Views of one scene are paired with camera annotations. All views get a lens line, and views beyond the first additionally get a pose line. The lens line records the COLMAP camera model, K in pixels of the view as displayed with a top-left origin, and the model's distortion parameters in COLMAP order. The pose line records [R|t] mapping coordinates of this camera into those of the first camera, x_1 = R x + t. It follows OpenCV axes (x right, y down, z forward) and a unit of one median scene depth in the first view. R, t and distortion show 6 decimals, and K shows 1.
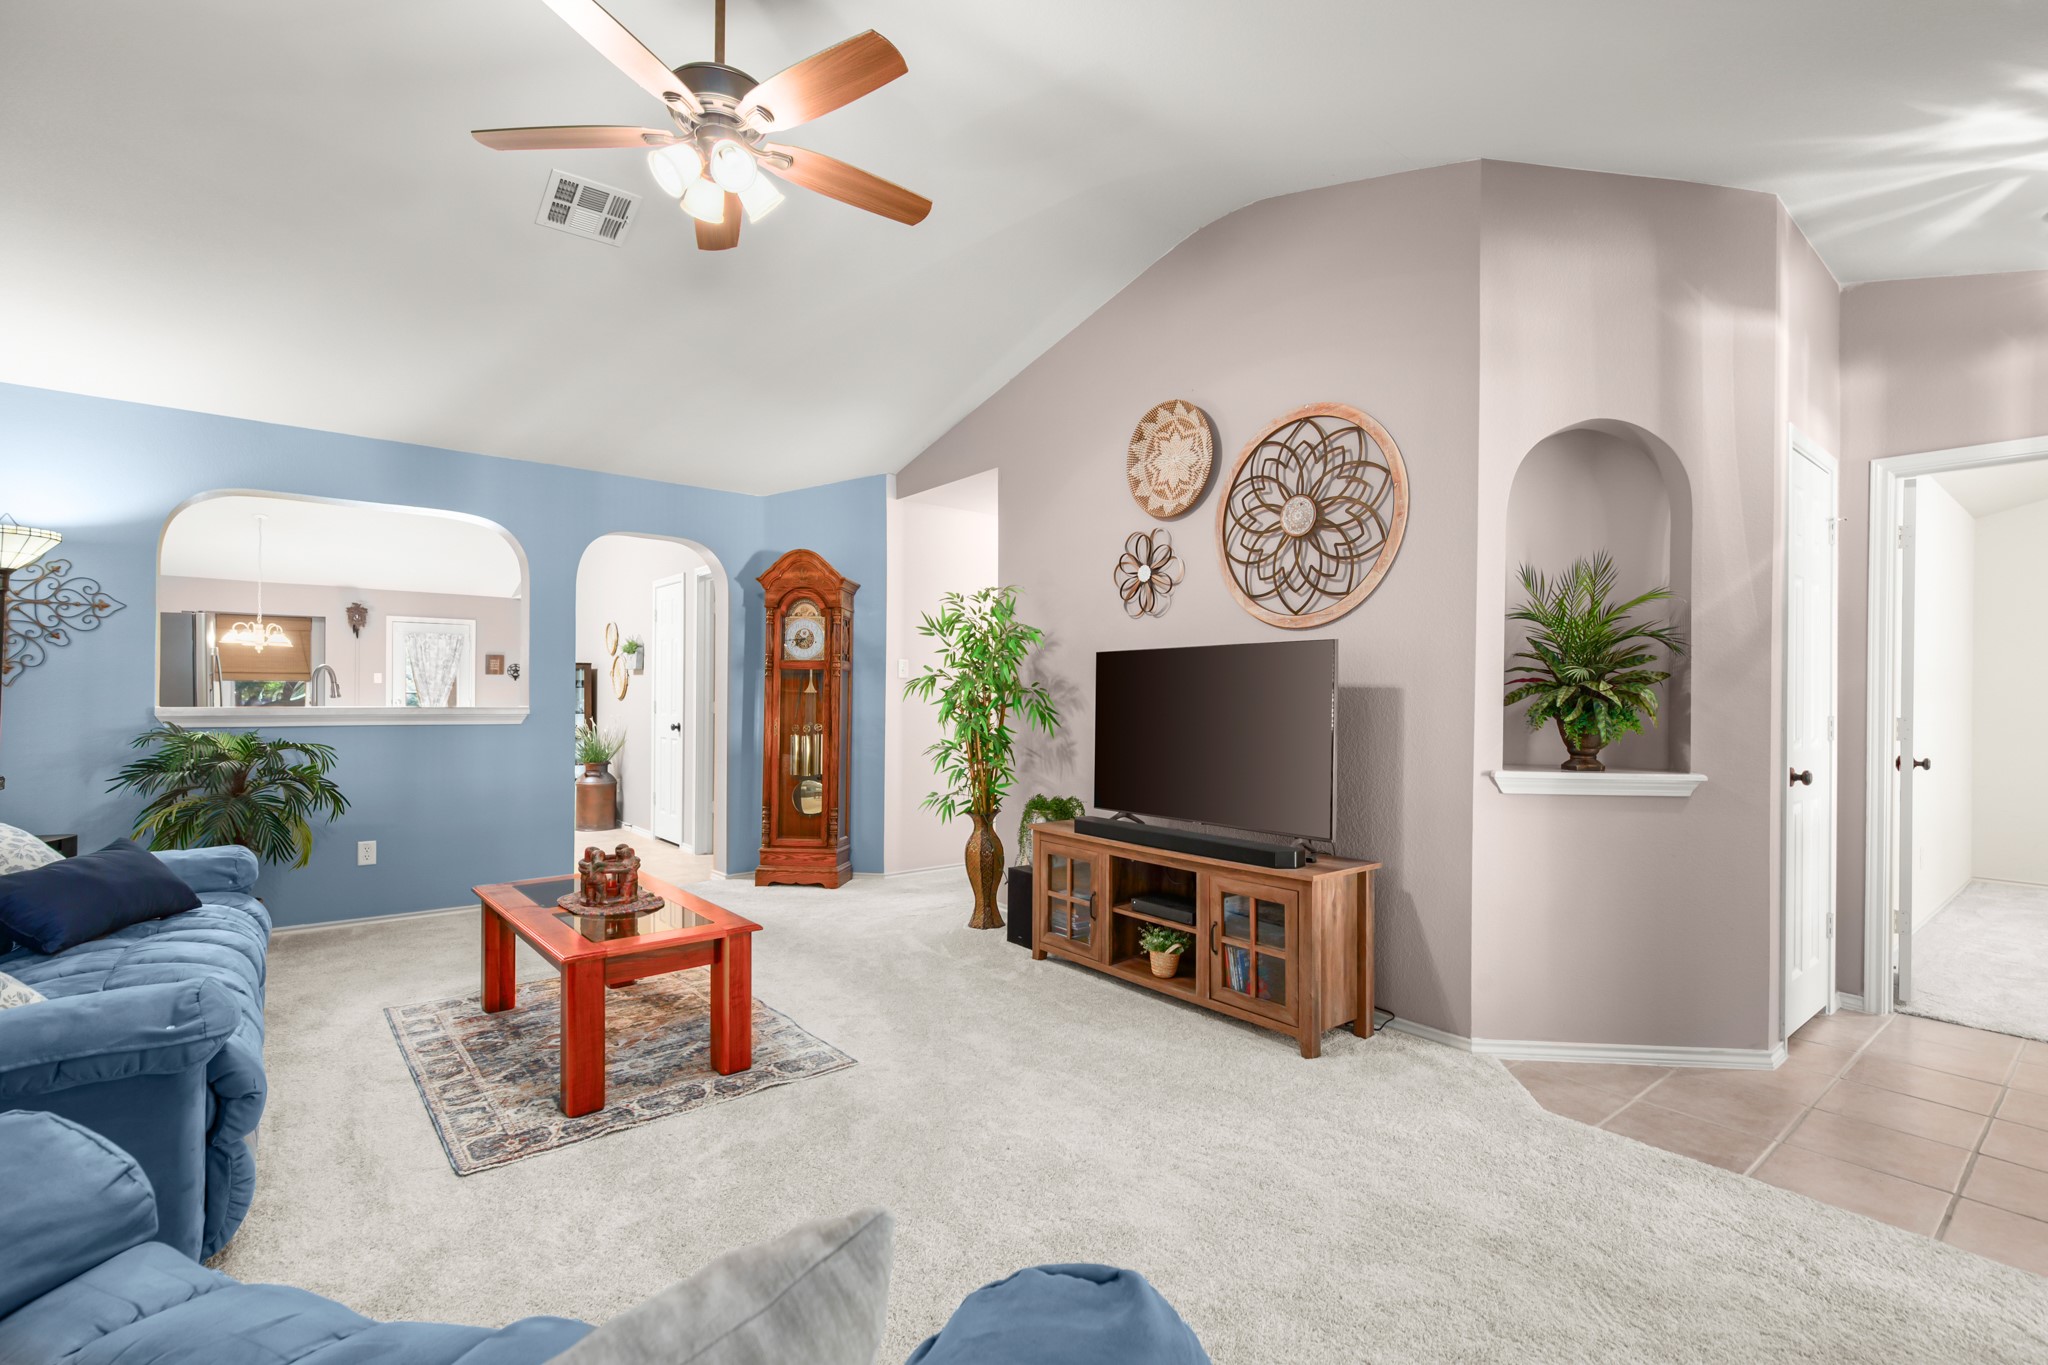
lens RADIAL K [[930.5, 0, 1045.9], [0, 930.5, 686.7], [0, 0, 1]] dist [0.001426, -0.000775]
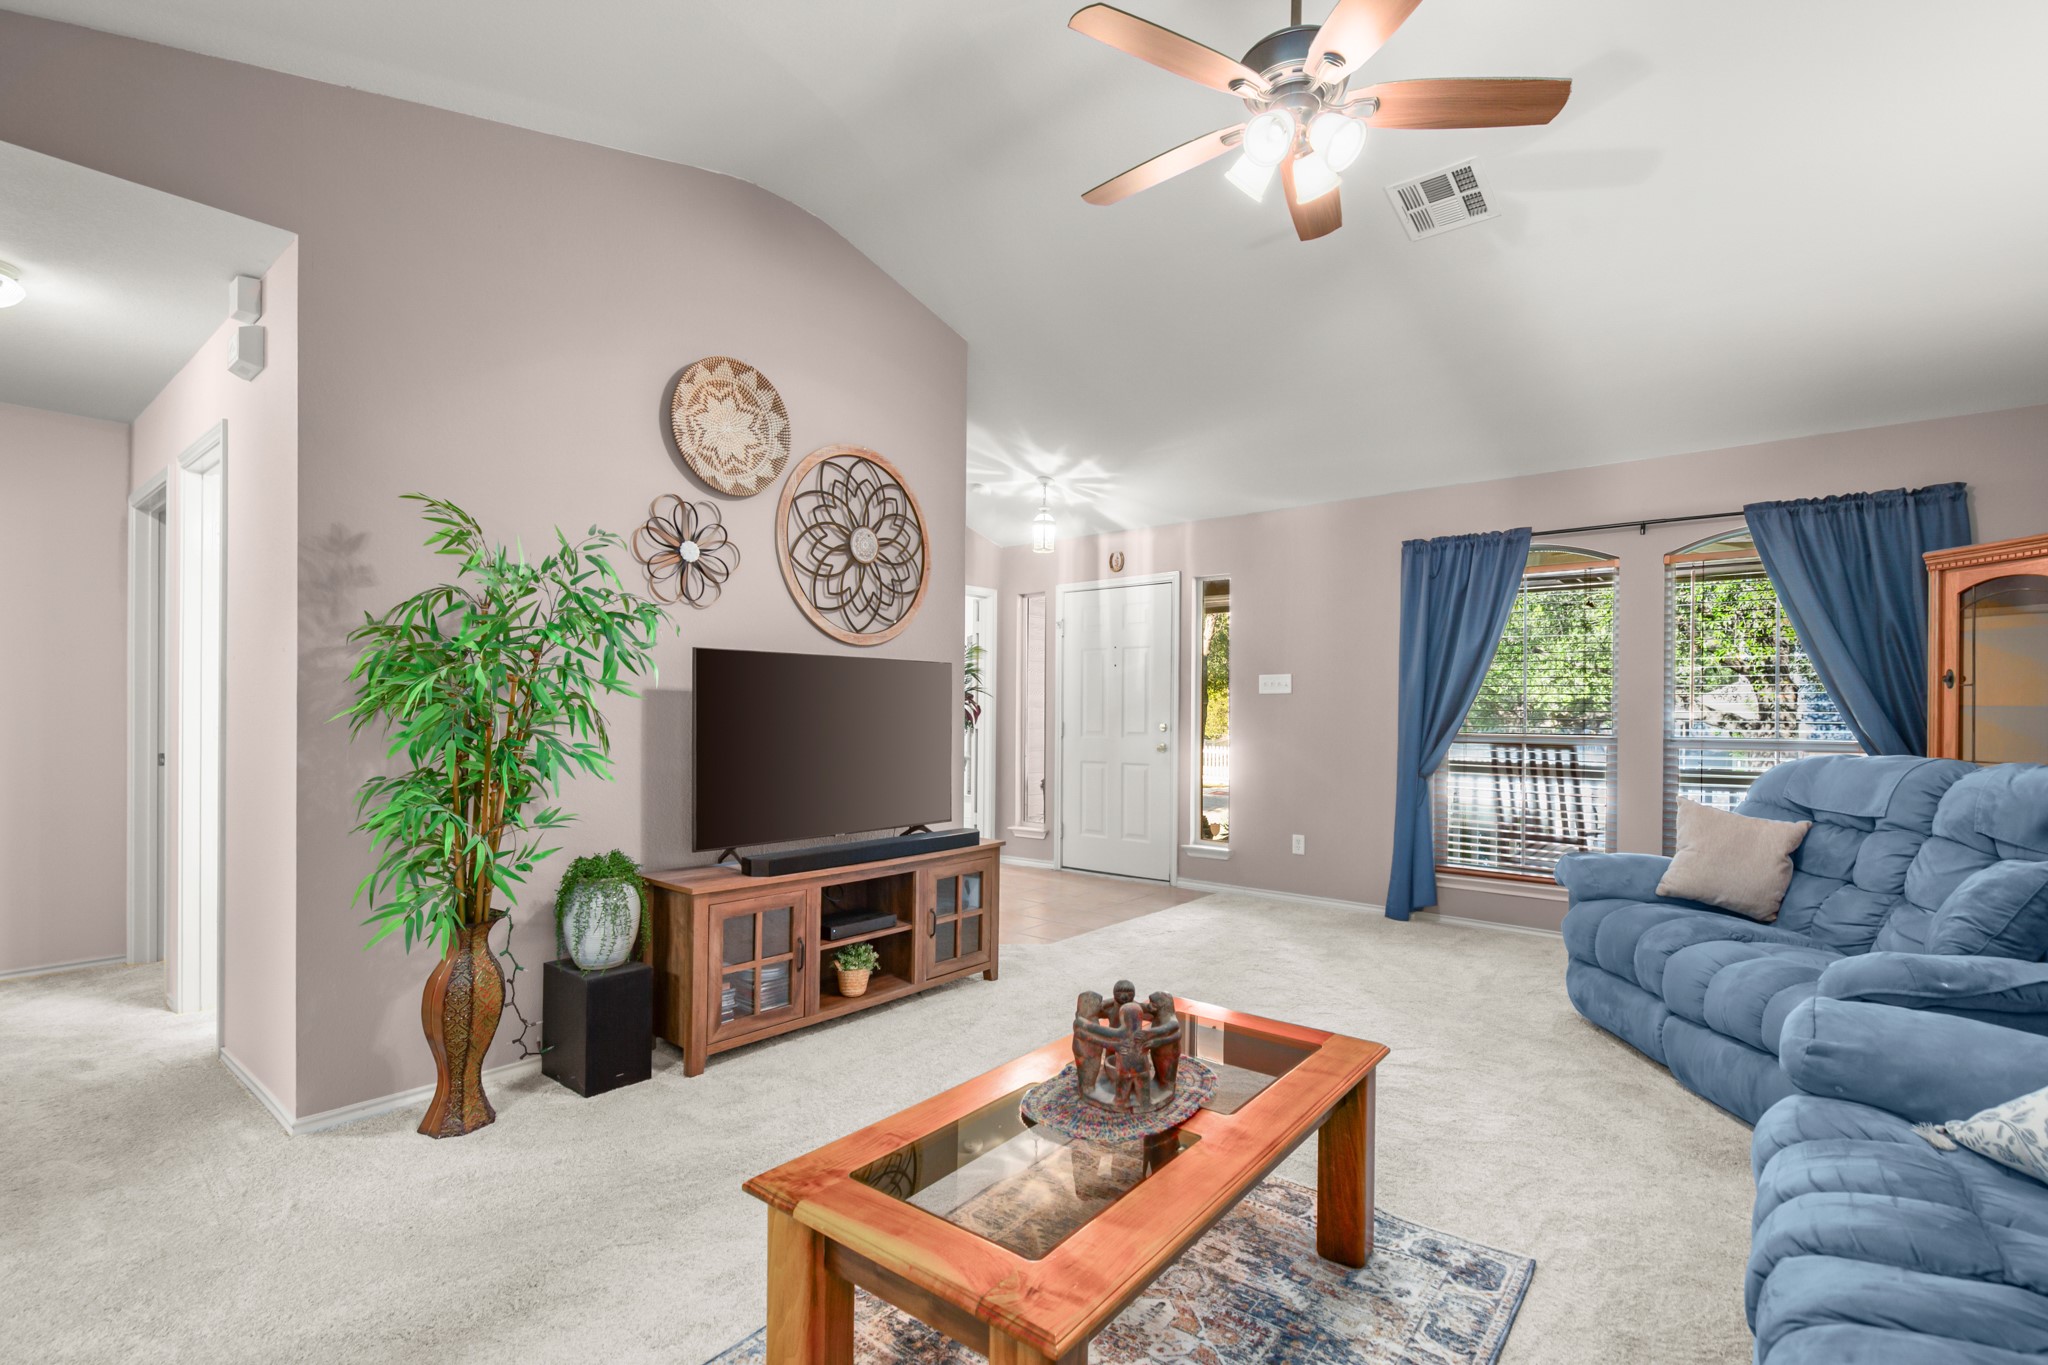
lens RADIAL K [[930.5, 0, 1019.1], [0, 930.5, 713.2], [0, 0, 1]] dist [0.001426, -0.000775]
pose [[-0.183036, -0.011658, 0.983037, -0.811113], [-0.021637, 0.999735, 0.007828, 0.005247], [-0.982868, -0.019837, -0.183239, 0.956912]]
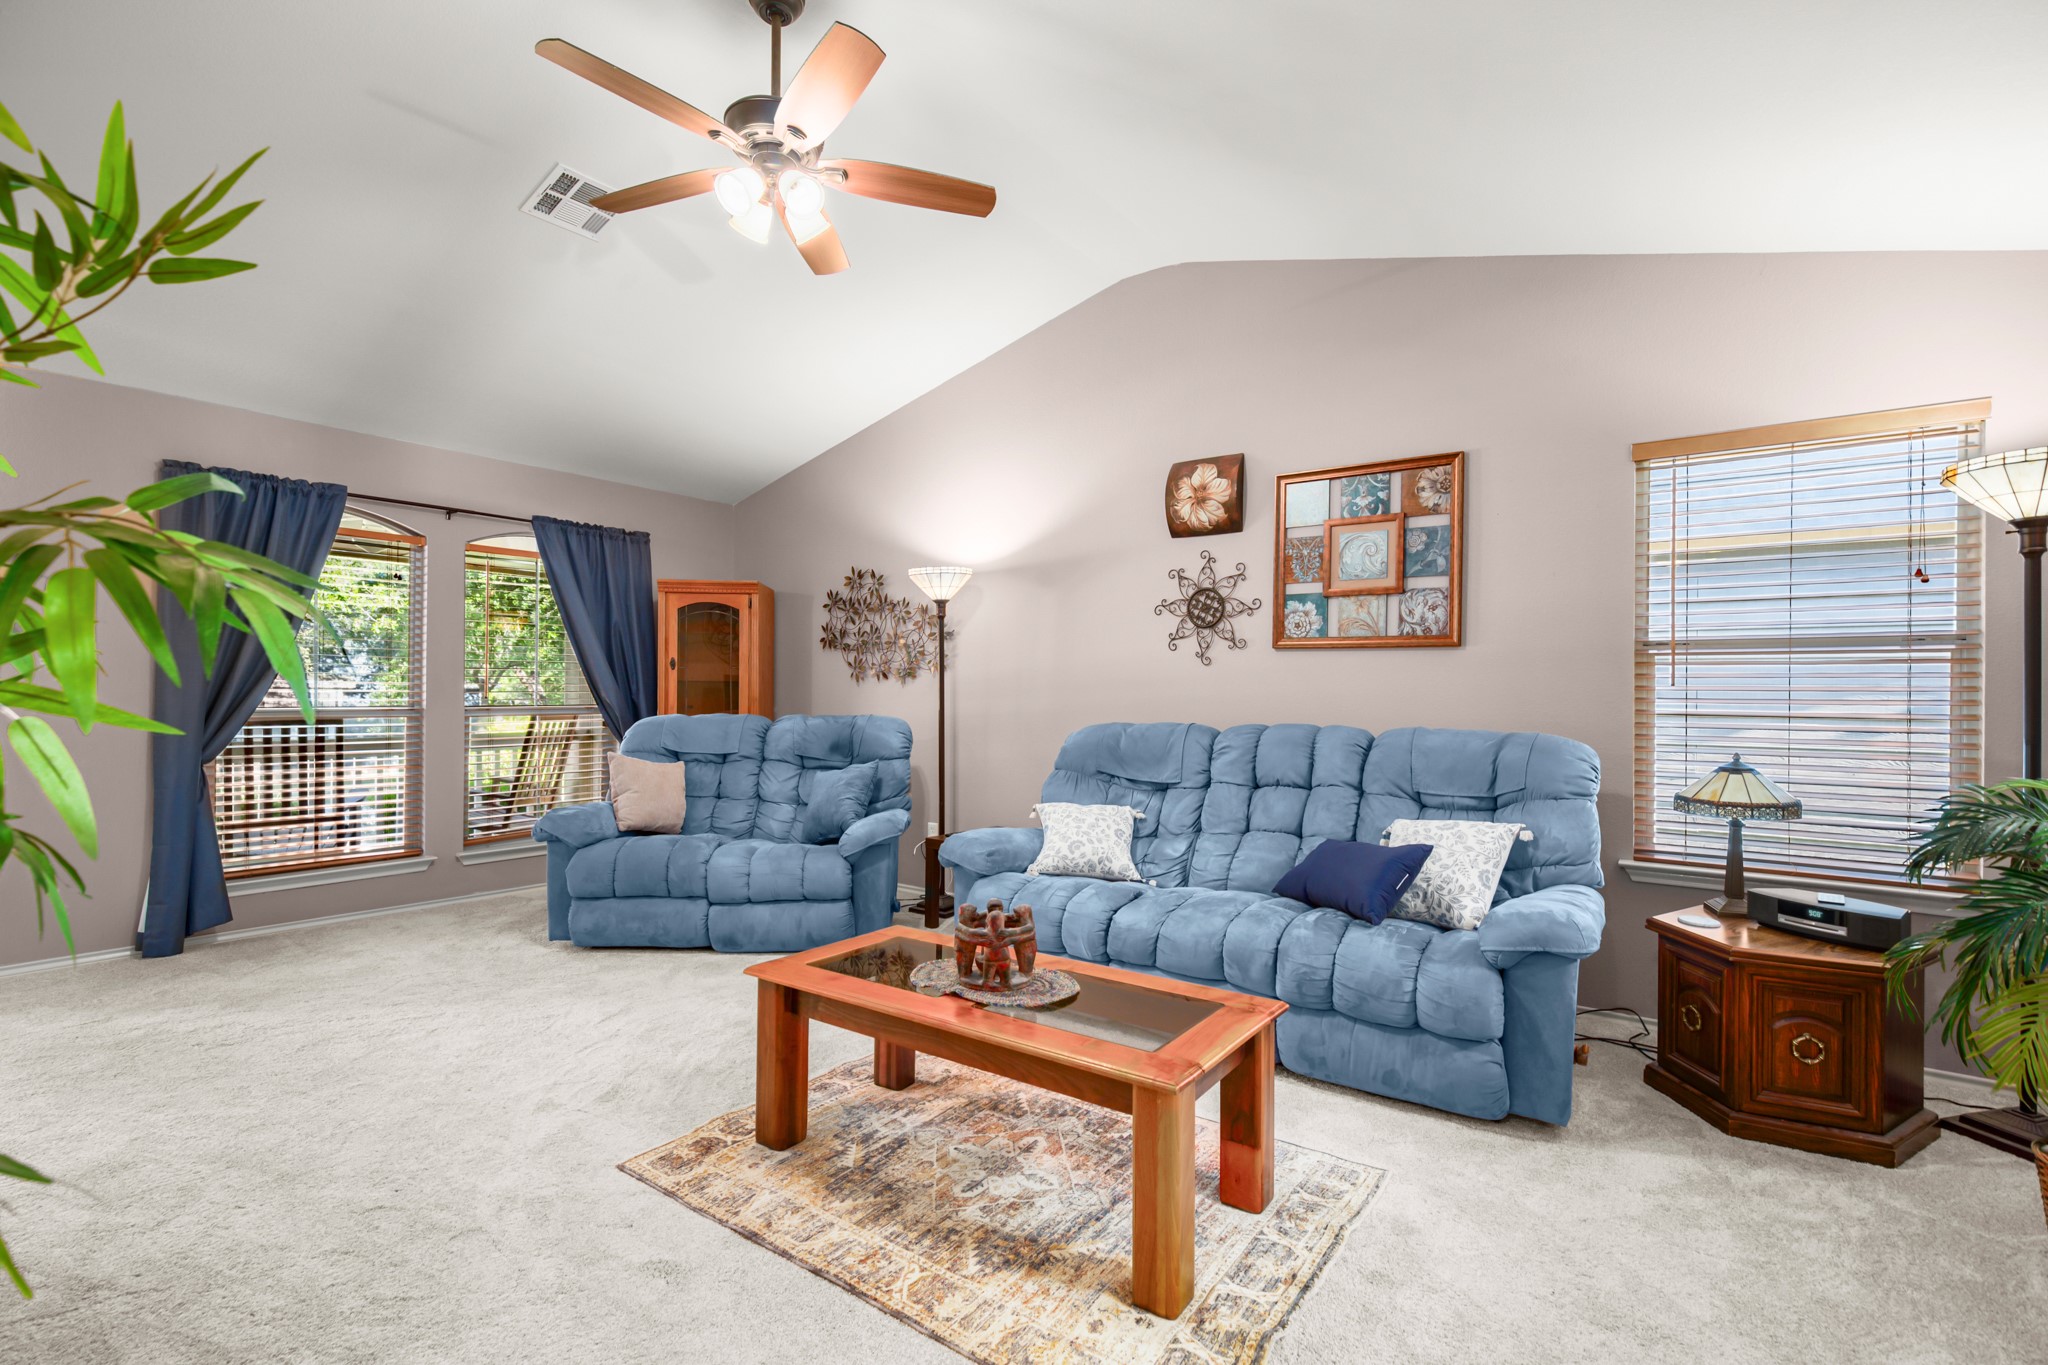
lens RADIAL K [[930.5, 0, 1042.1], [0, 930.5, 687.6], [0, 0, 1]] dist [0.001426, -0.000775]
pose [[-0.970460, -0.016899, -0.240670, -0.268540], [-0.013006, 0.999758, -0.017757, 0.013136], [0.240912, -0.014103, -0.970445, 1.404330]]
